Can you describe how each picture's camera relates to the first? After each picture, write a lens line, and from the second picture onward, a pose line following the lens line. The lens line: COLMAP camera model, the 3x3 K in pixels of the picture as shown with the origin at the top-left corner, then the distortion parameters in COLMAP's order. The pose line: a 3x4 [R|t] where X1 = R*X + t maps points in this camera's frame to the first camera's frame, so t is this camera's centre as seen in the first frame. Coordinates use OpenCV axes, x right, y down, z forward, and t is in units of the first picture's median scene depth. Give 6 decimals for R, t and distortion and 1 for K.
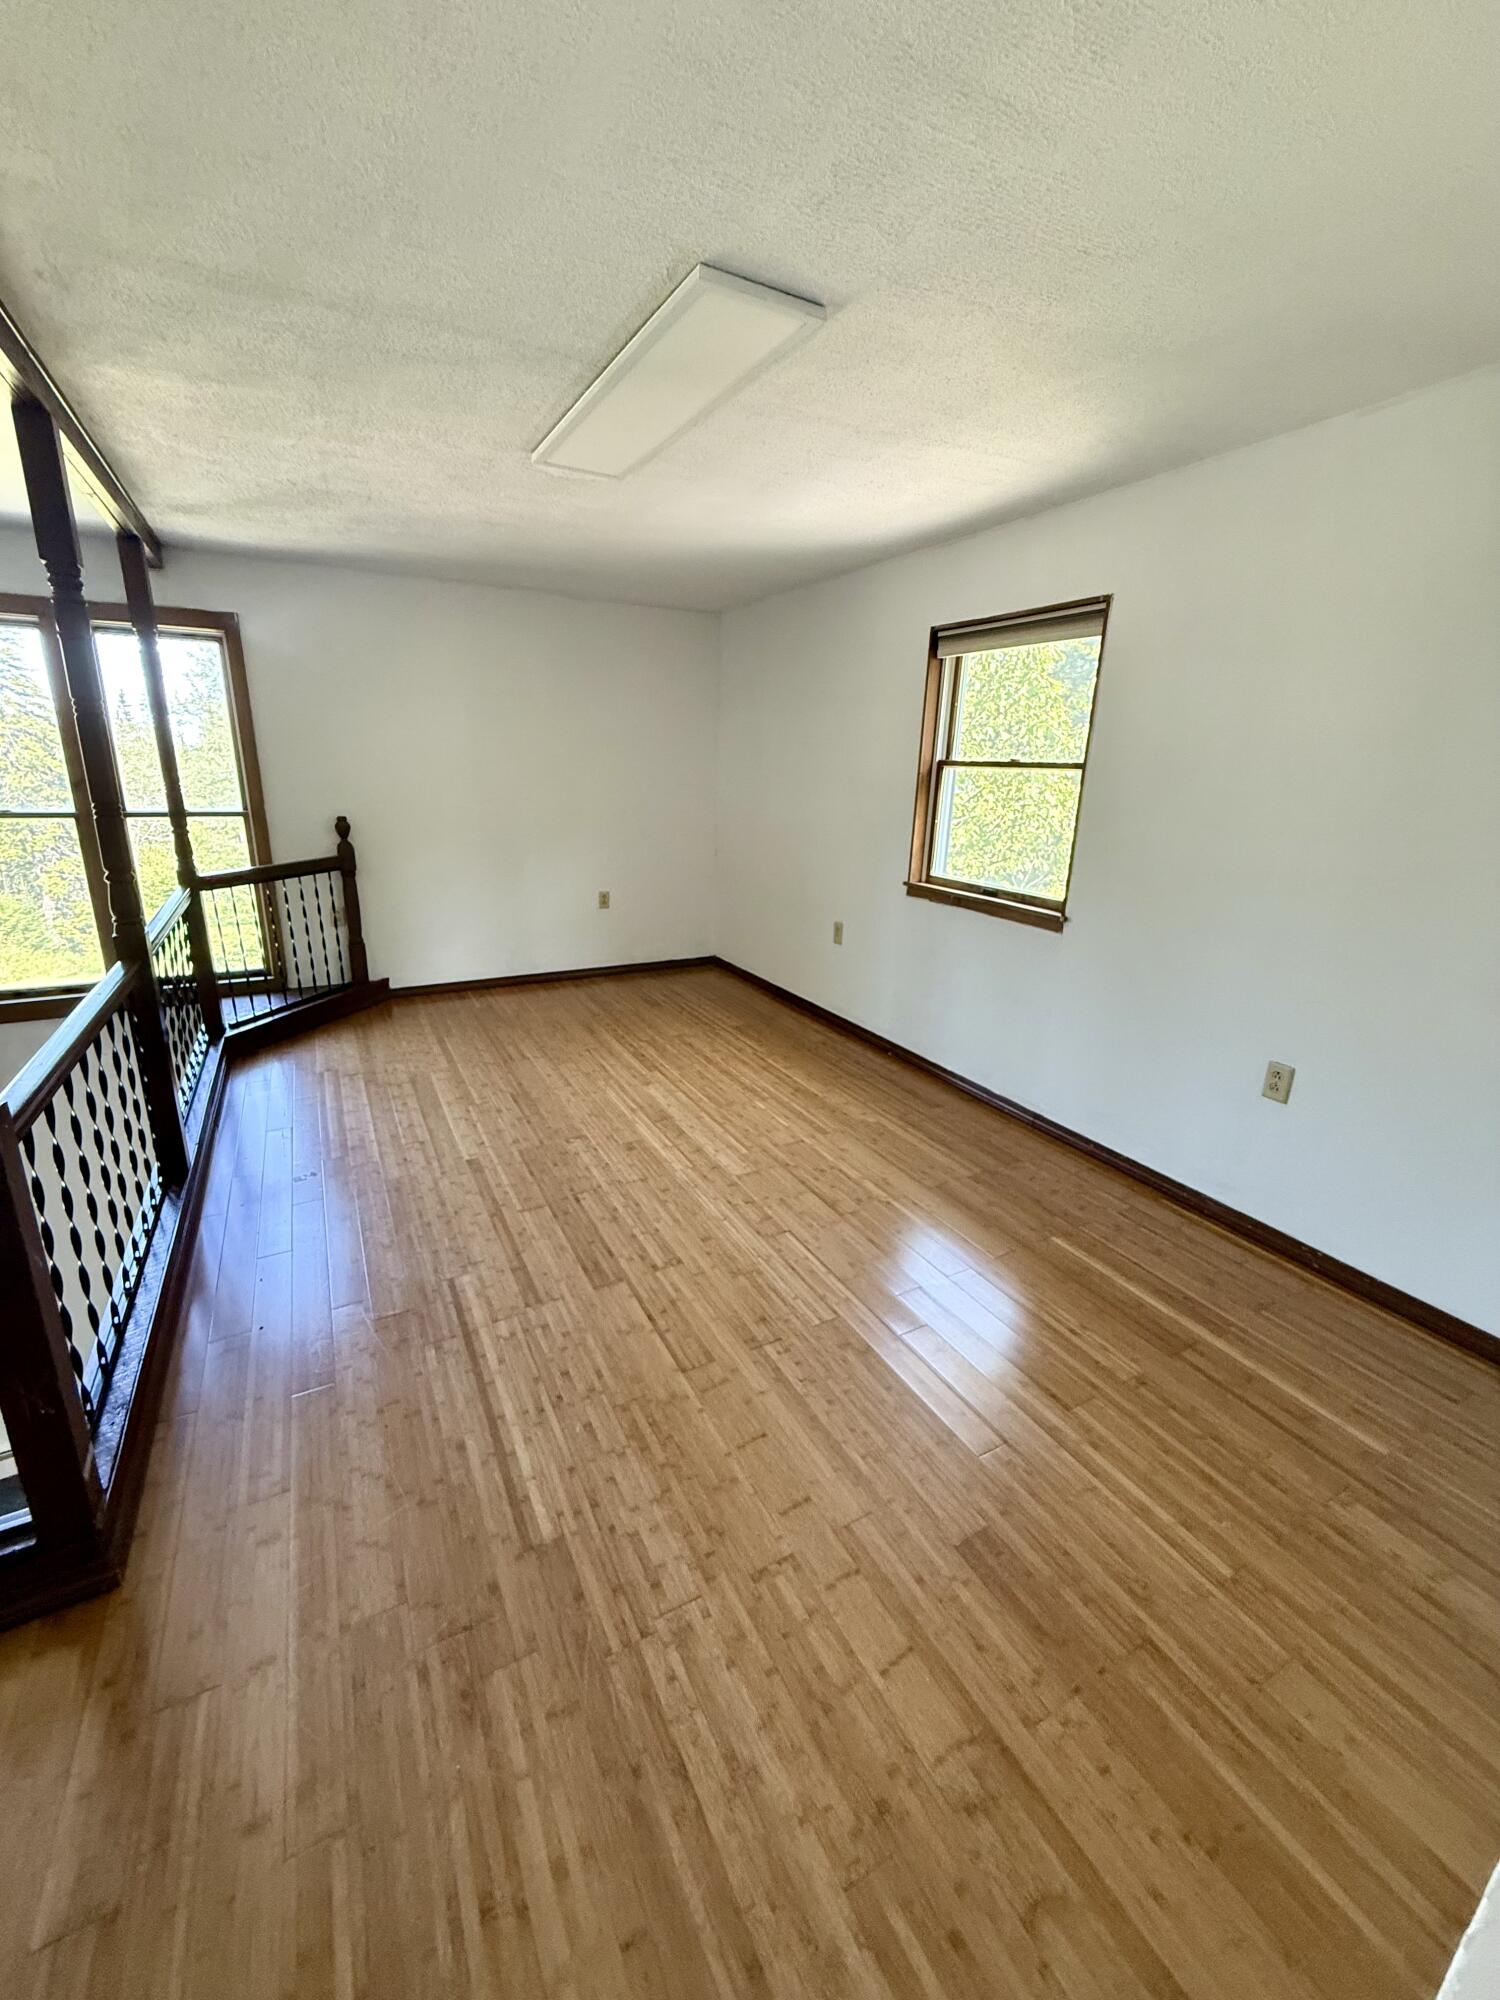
lens RADIAL K [[799.8, 0, 747.4], [0, 799.8, 996.9], [0, 0, 1]] dist [0.000216, 0.000235]
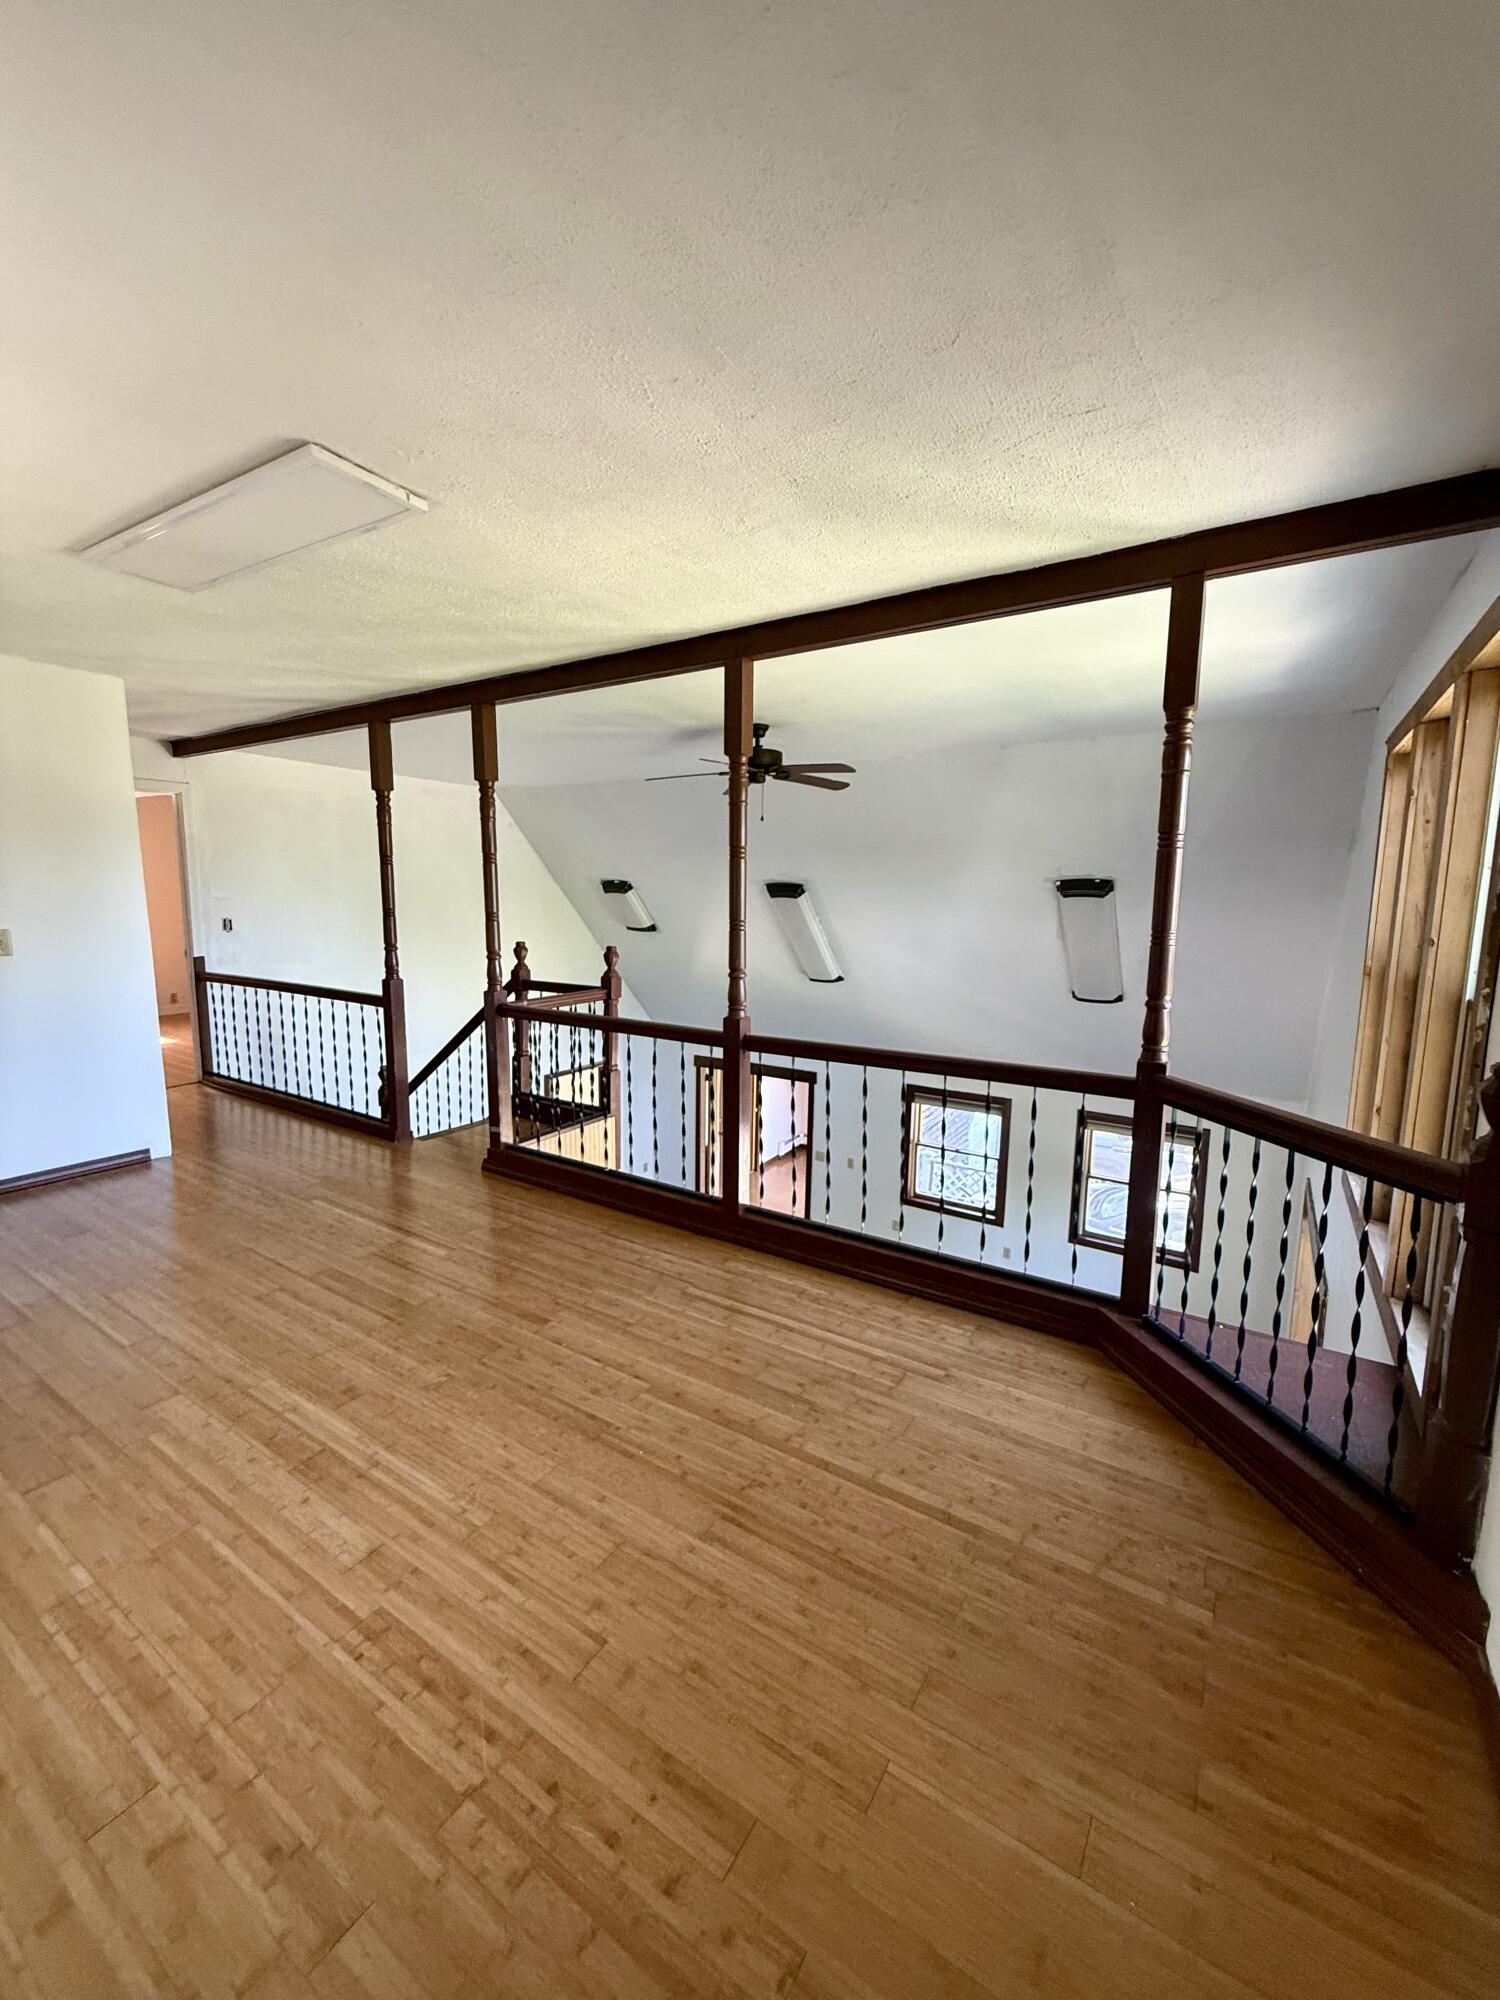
lens RADIAL K [[799.8, 0, 751.8], [0, 799.8, 996.7], [0, 0, 1]] dist [0.000216, 0.000235]
pose [[-0.871698, 0.033011, -0.488931, -0.107215], [-0.168362, 0.916822, 0.362067, -0.406218], [0.460215, 0.397930, -0.793633, 1.412385]]
